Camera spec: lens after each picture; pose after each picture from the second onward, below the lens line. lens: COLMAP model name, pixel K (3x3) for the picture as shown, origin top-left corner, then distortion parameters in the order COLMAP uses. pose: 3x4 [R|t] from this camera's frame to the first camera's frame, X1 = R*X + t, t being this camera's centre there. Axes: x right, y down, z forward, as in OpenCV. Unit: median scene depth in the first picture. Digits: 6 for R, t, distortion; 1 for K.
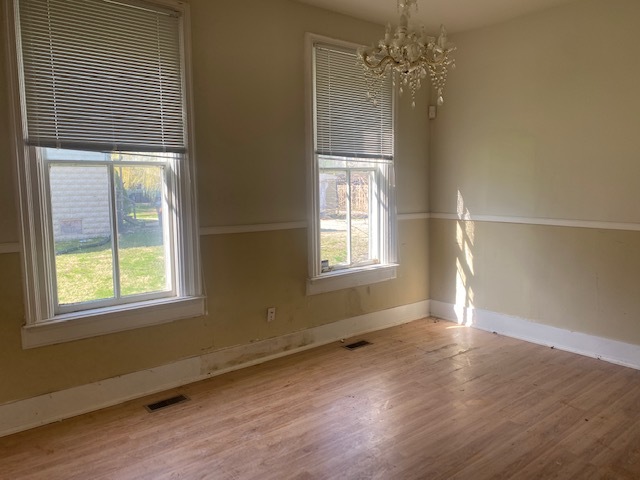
lens RADIAL K [[490.0, 0, 319.4], [0, 490.0, 239.8], [0, 0, 1]] dist [0.059052, -0.015444]
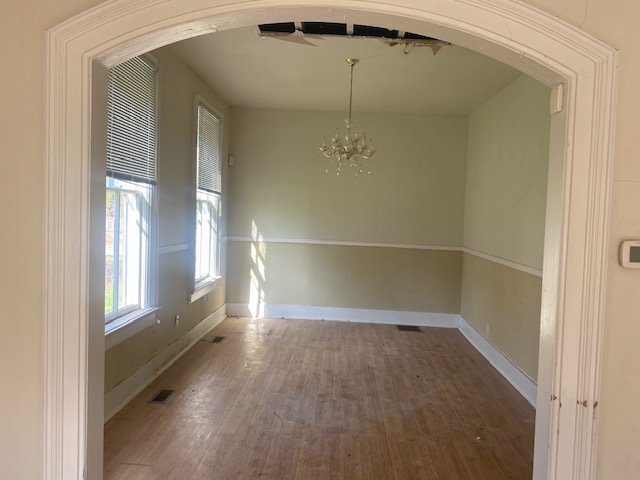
lens RADIAL K [[490.0, 0, 319.8], [0, 490.0, 239.0], [0, 0, 1]] dist [0.059052, -0.015444]
pose [[0.666660, 0.000341, 0.745362, -0.626642], [0.036891, 0.998759, -0.033453, 0.006017], [-0.744449, 0.049799, 0.665820, -0.053927]]
